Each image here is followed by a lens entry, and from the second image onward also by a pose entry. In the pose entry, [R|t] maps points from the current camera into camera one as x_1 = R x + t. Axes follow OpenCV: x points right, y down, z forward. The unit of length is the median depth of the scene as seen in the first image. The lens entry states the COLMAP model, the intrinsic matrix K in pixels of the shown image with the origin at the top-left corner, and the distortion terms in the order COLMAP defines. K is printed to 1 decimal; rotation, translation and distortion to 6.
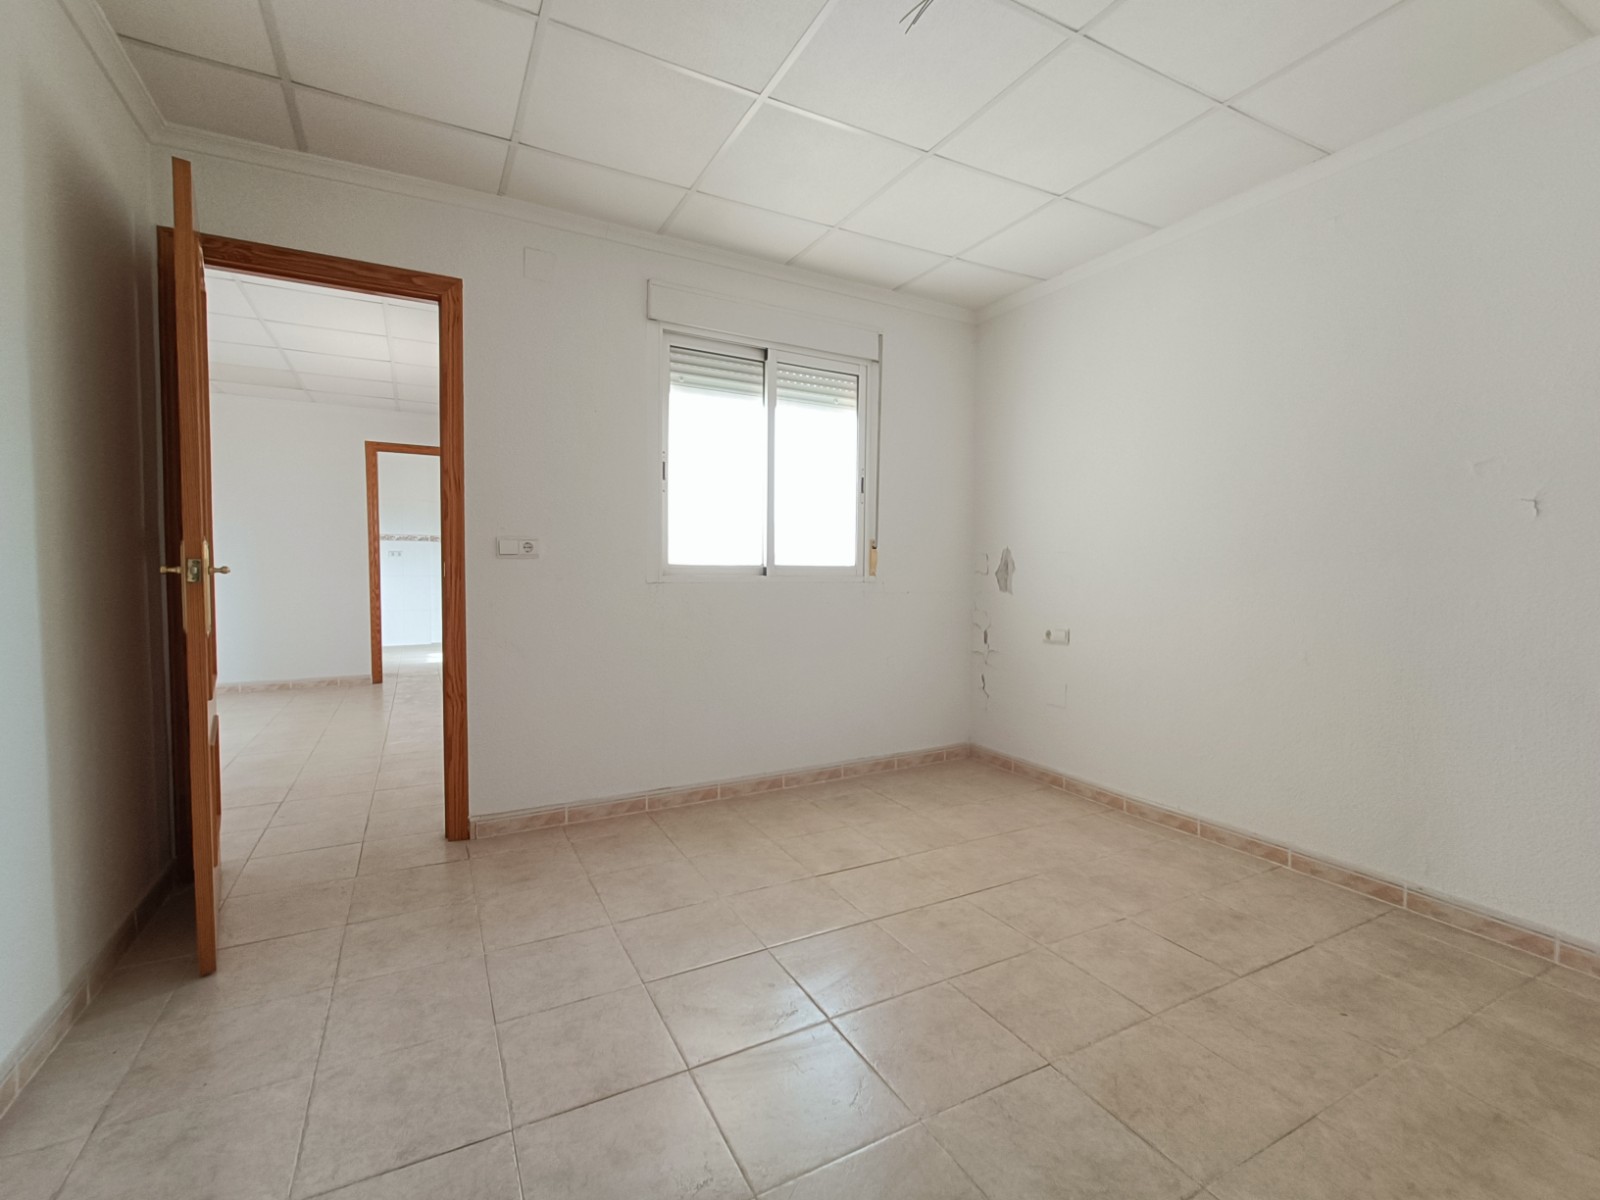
lens RADIAL K [[716.7, 0, 805.3], [0, 716.7, 600.1], [0, 0, 1]] dist [0.001766, 0.000294]
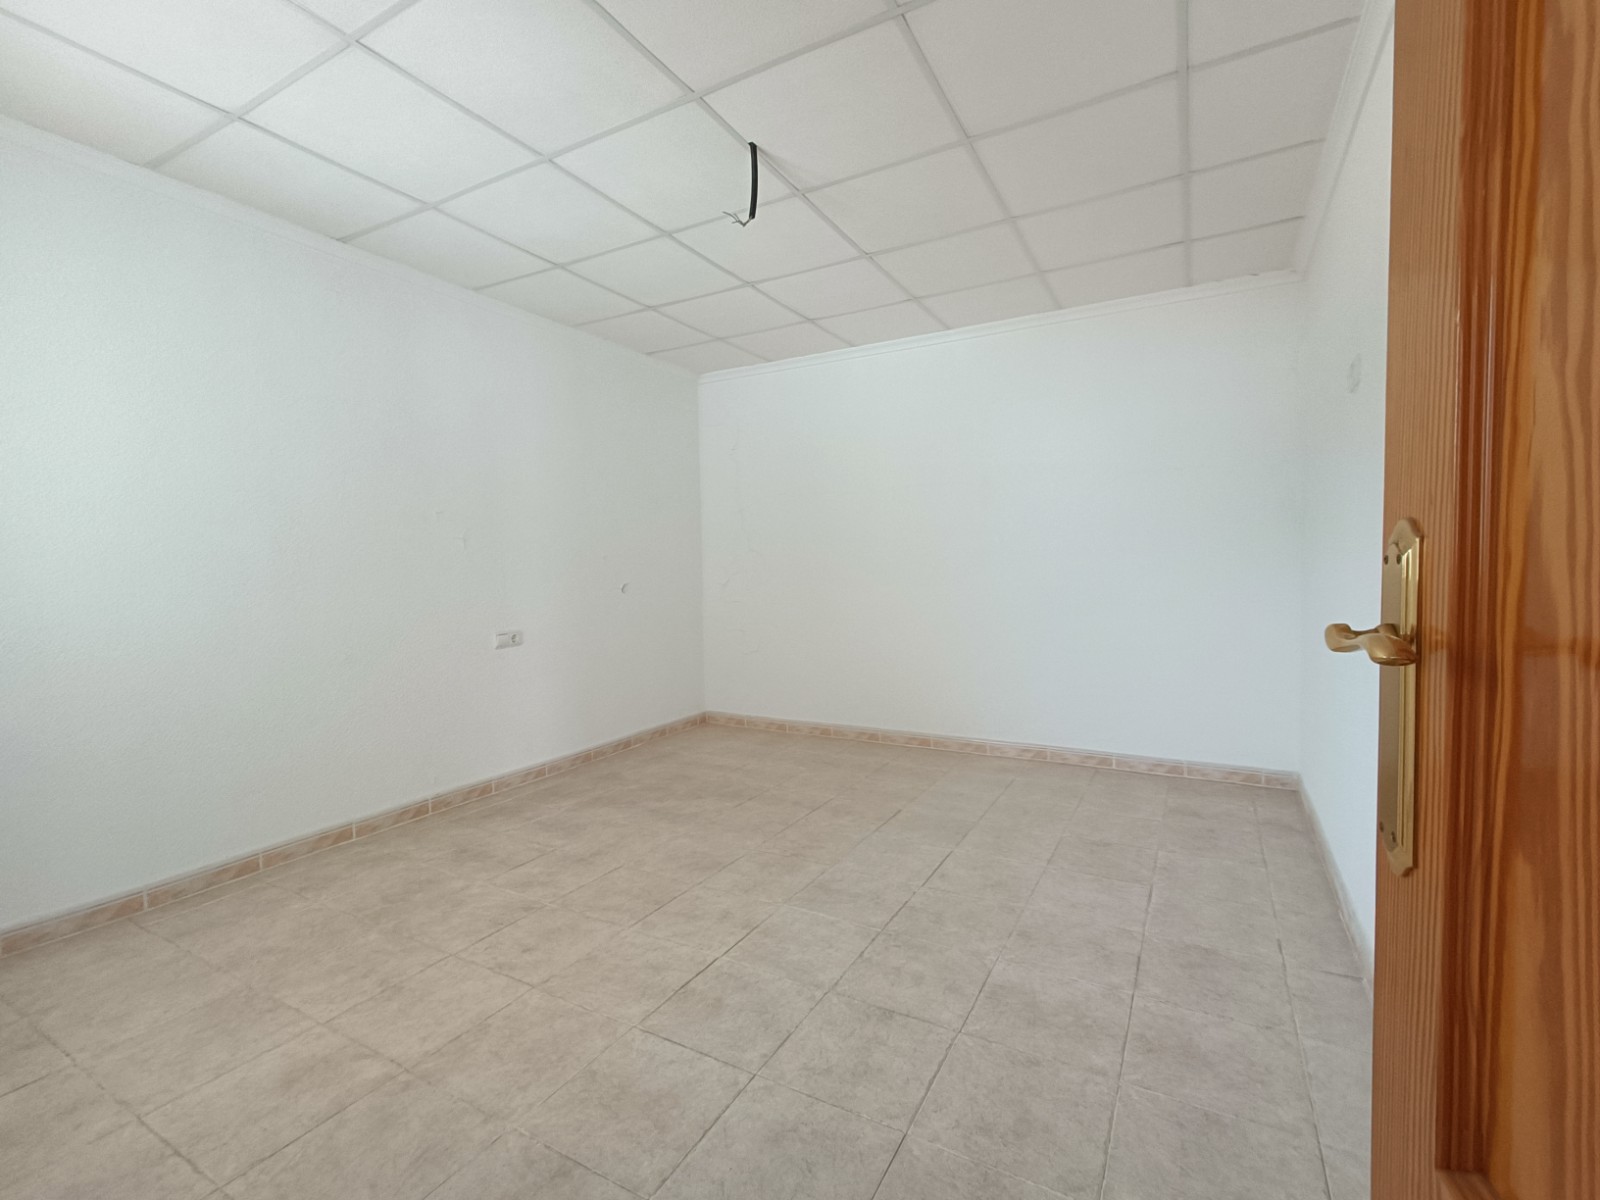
lens RADIAL K [[716.7, 0, 805.3], [0, 716.7, 600.1], [0, 0, 1]] dist [0.001766, 0.000294]
pose [[-0.537527, -0.038888, 0.842350, -0.883361], [0.053106, 0.995392, 0.079842, -0.086528], [-0.841573, 0.087650, -0.532985, 1.253157]]
